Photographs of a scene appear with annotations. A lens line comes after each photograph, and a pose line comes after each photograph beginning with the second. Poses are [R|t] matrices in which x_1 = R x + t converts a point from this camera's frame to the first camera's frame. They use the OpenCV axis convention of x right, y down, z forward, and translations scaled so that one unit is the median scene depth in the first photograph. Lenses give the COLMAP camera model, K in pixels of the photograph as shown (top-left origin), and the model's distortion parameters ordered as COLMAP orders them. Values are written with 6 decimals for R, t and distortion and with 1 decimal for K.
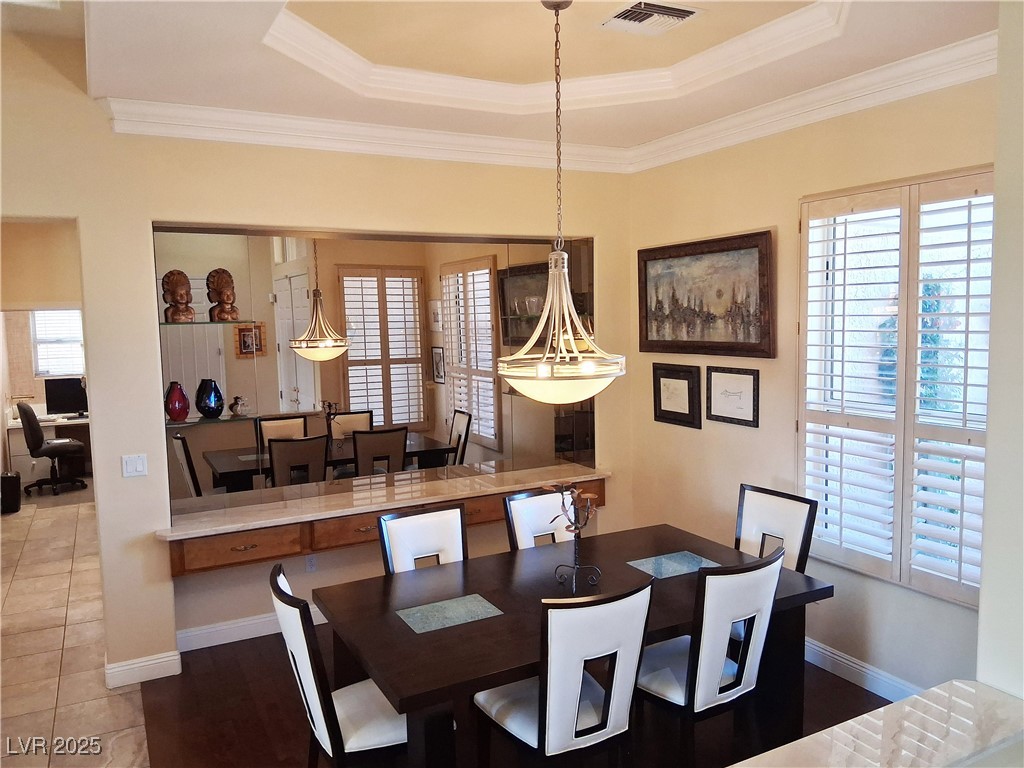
lens RADIAL K [[797.6, 0, 515.1], [0, 797.6, 385.4], [0, 0, 1]] dist [0.089021, -0.033701]
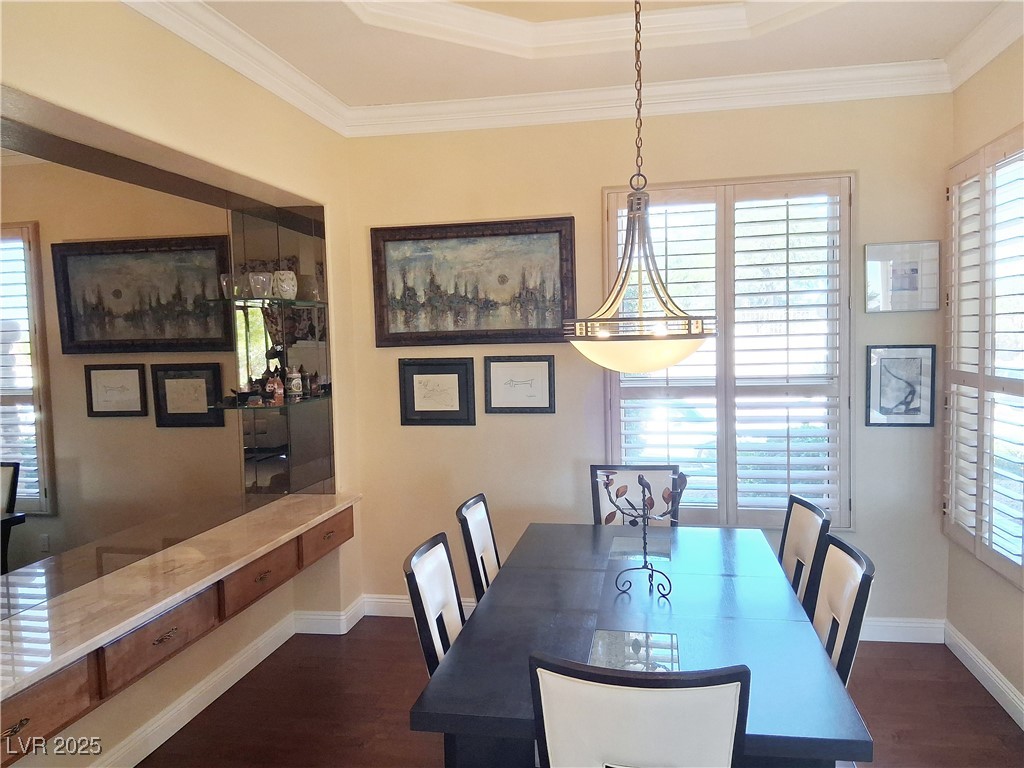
lens RADIAL K [[797.6, 0, 492.1], [0, 797.6, 382.0], [0, 0, 1]] dist [0.089021, -0.033701]
pose [[0.616425, -0.059459, 0.785166, -0.490438], [0.090672, 0.995872, 0.004230, 0.002566], [-0.782176, 0.068585, 0.619271, 0.415711]]
